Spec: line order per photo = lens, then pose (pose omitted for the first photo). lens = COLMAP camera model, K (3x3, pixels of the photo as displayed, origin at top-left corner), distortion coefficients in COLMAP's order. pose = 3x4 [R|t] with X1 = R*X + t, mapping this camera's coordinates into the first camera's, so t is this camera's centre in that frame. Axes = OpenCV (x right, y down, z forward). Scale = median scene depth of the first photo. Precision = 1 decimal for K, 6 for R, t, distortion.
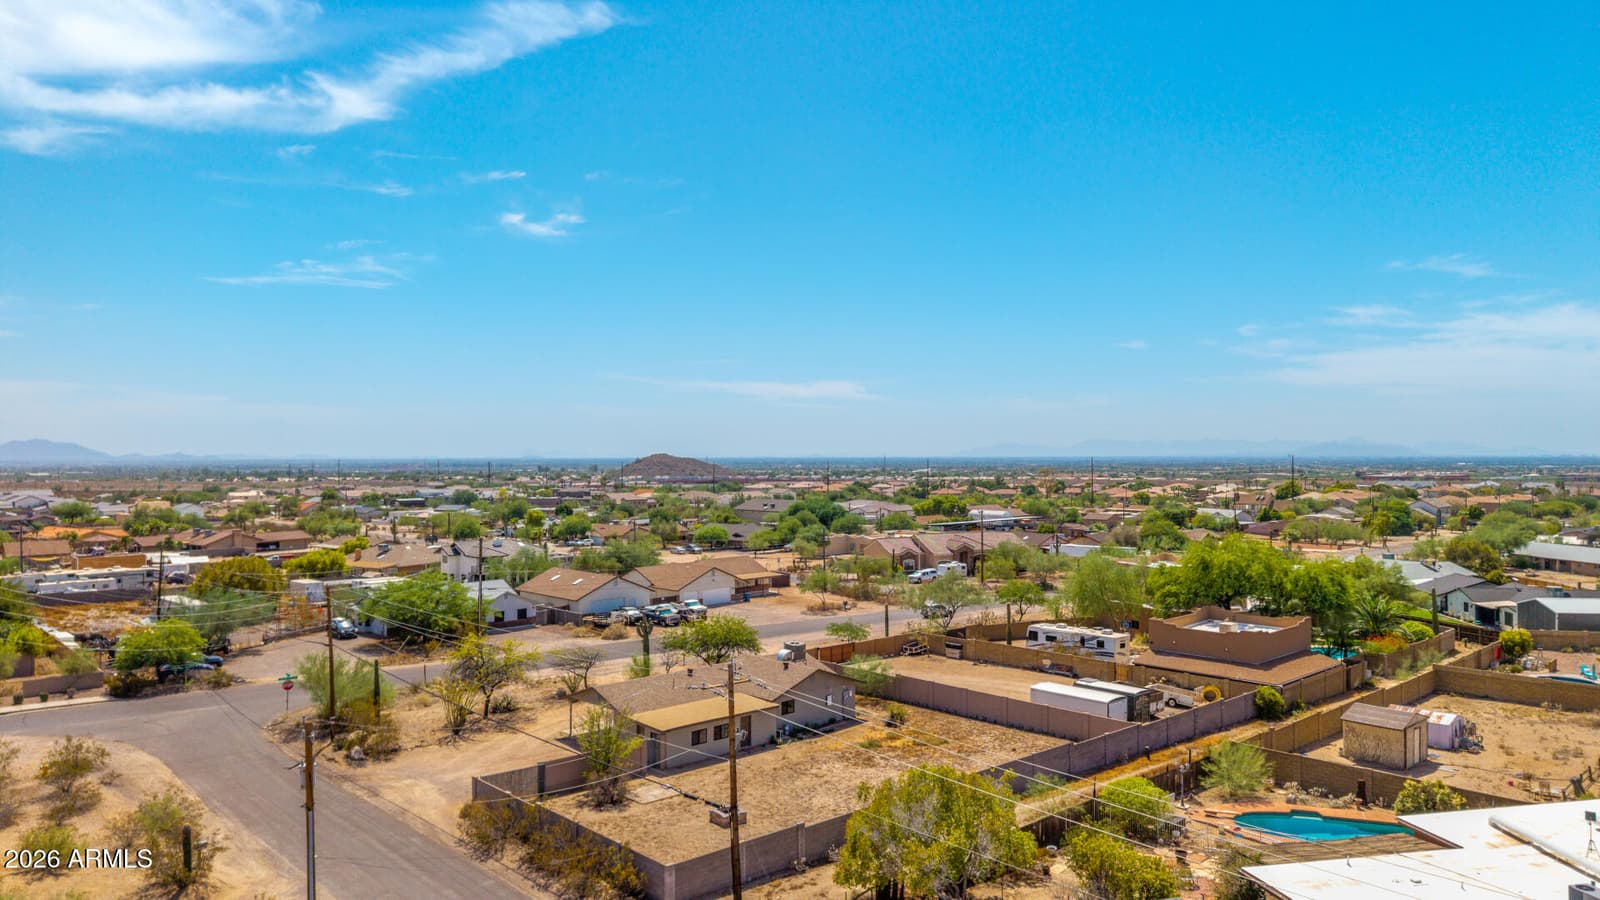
lens RADIAL K [[1072.0, 0, 798.5], [0, 1072.0, 436.6], [0, 0, 1]] dist [0.046876, -0.052985]
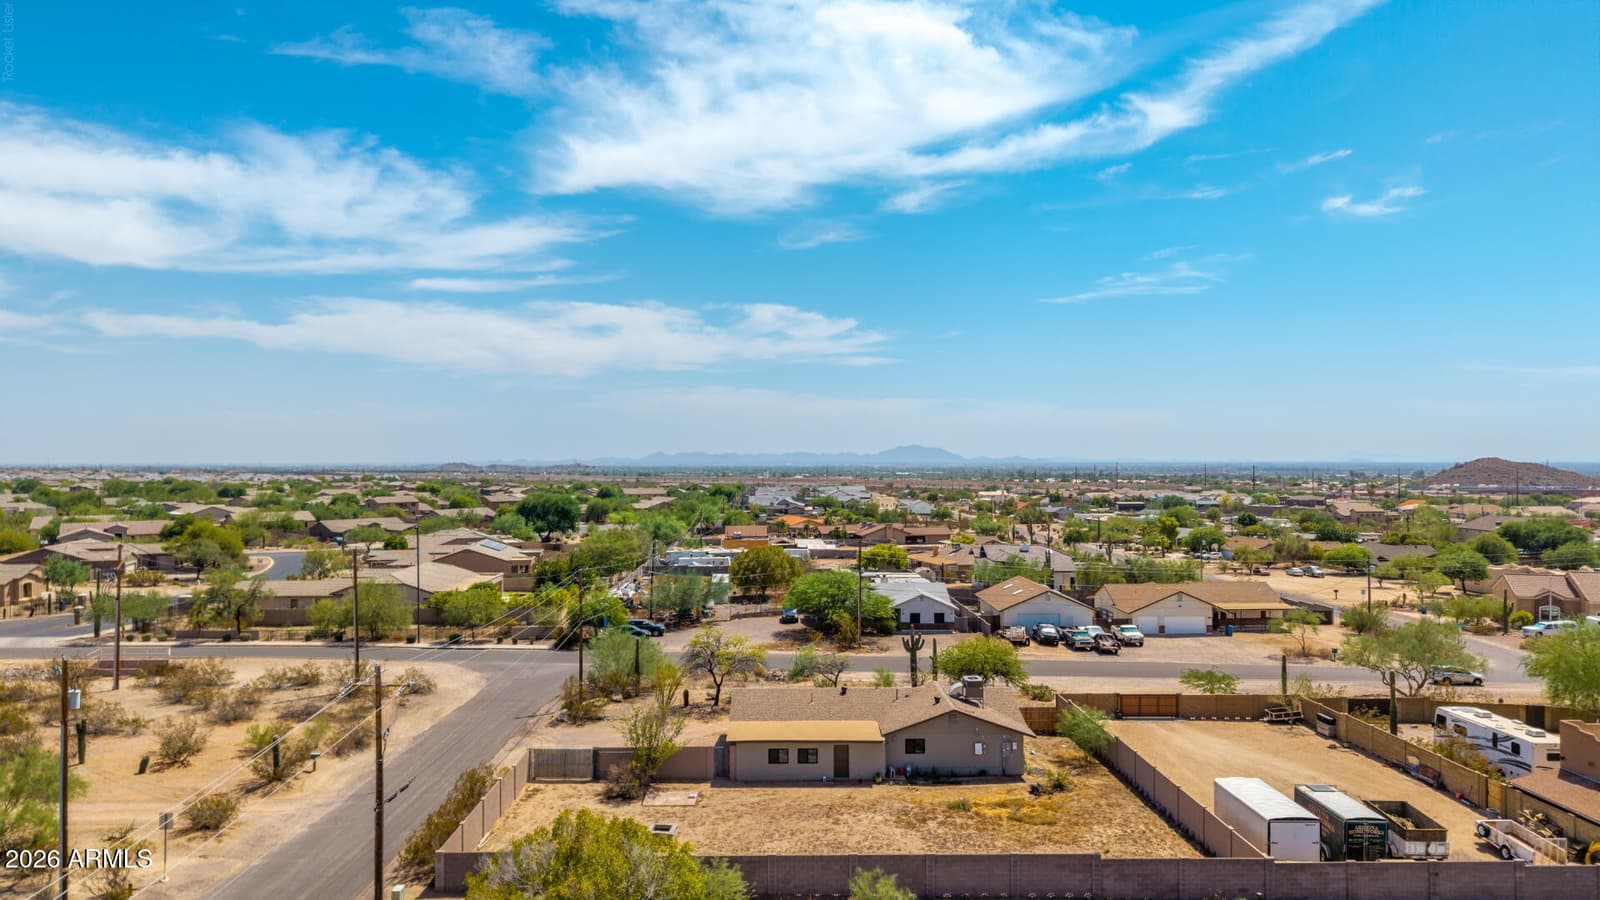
lens RADIAL K [[1072.0, 0, 794.9], [0, 1072.0, 435.7], [0, 0, 1]] dist [0.046876, -0.052985]
pose [[0.747082, -0.011589, -0.664631, 0.369258], [0.008874, 0.999933, -0.007460, 0.000447], [0.664673, -0.000324, 0.747134, 0.192706]]
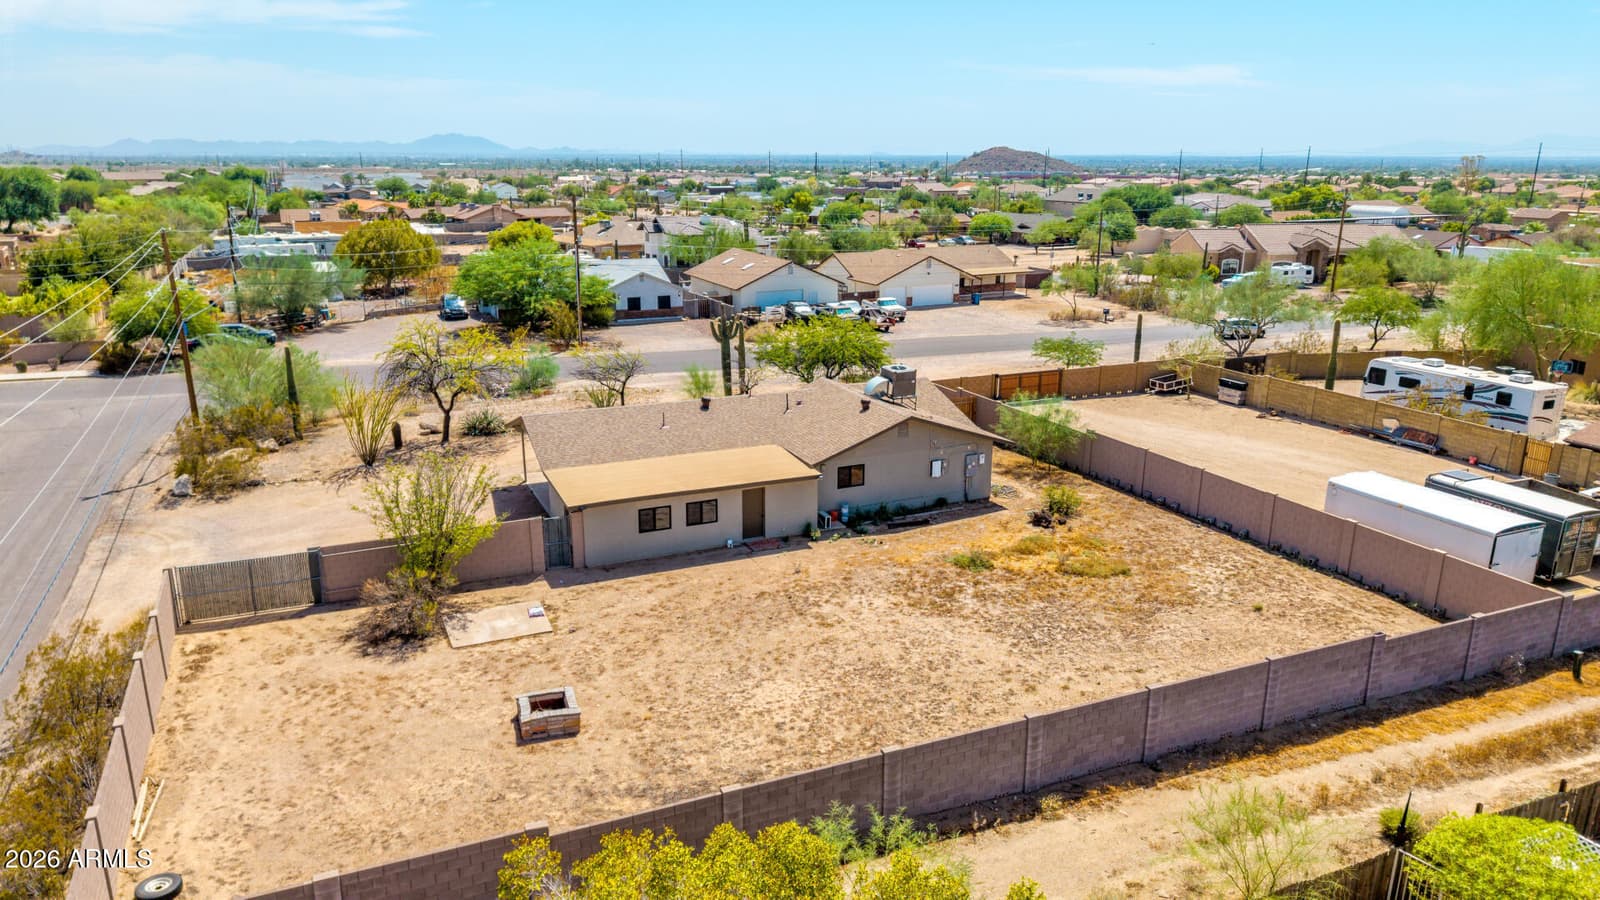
lens RADIAL K [[1072.0, 0, 799.8], [0, 1072.0, 452.2], [0, 0, 1]] dist [0.046876, -0.052985]
pose [[0.950319, 0.090161, -0.297934, 0.096038], [-0.001953, 0.958841, 0.283937, 0.055803], [0.311271, -0.269249, 0.911381, 0.341640]]
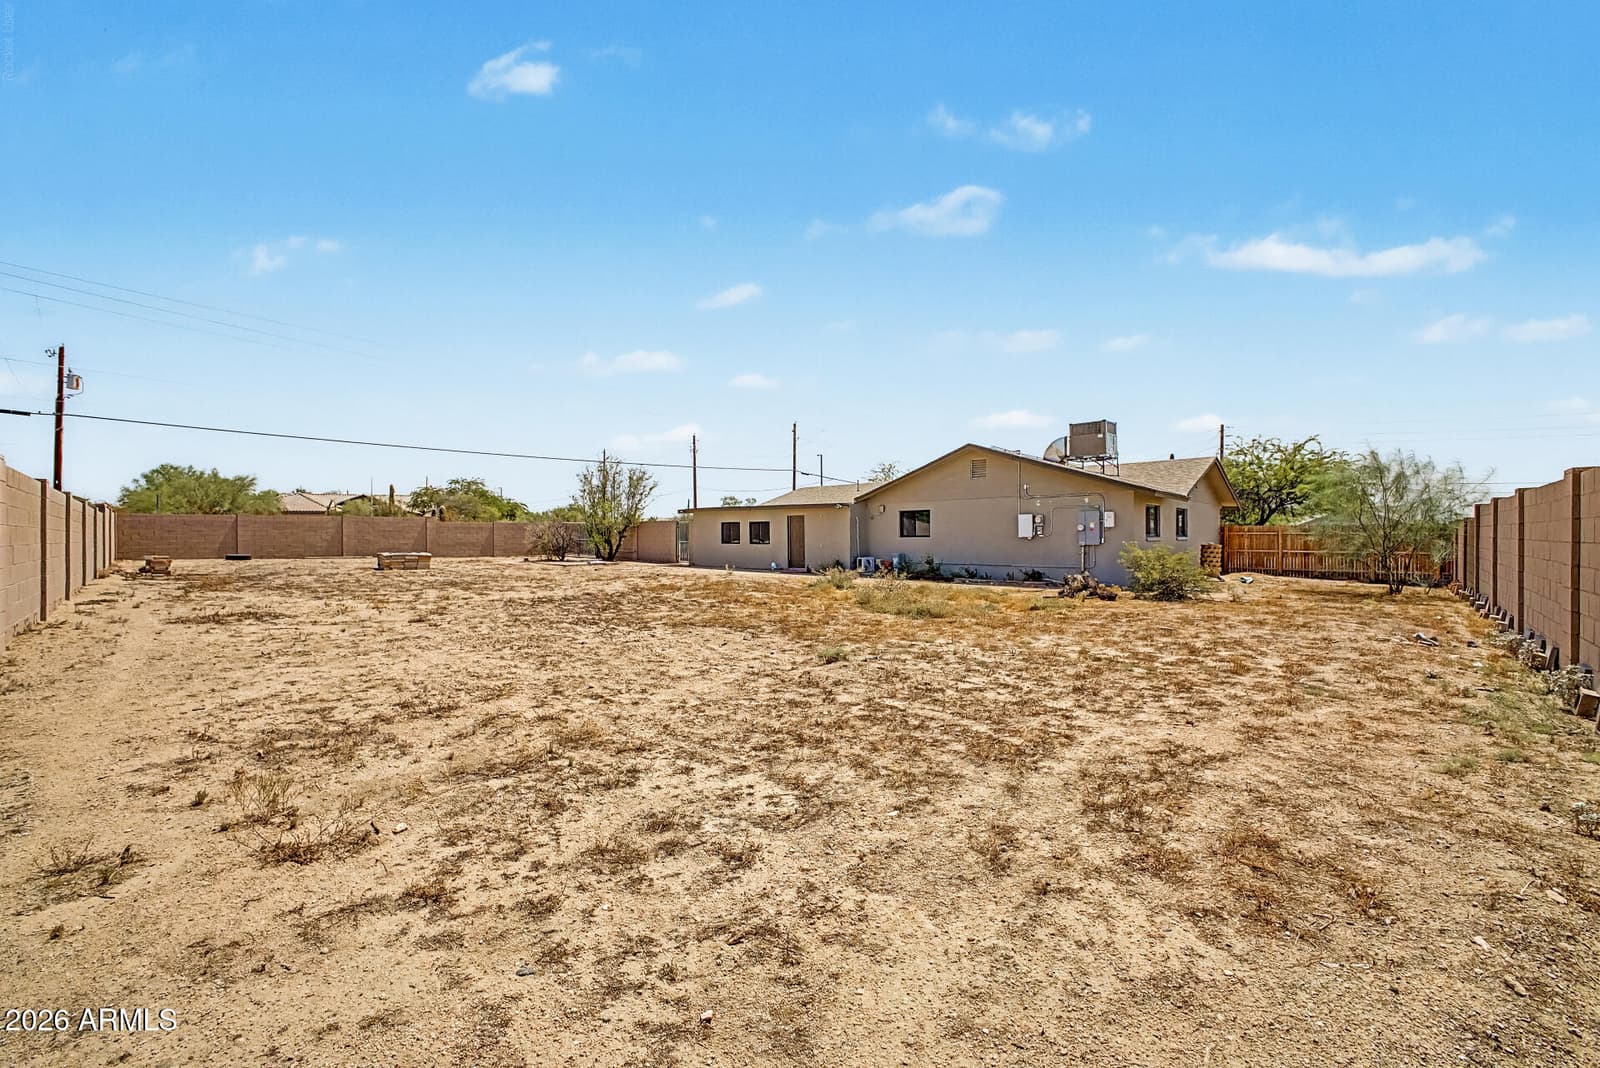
lens RADIAL K [[625.3, 0, 798.7], [0, 625.3, 535.6], [0, 0, 1]] dist [0.003806, 0.000176]
pose [[0.057934, -0.000170, -0.998320, 0.193758], [0.010351, 0.999946, 0.000430, 0.185523], [0.998267, -0.010358, 0.057932, 0.671822]]
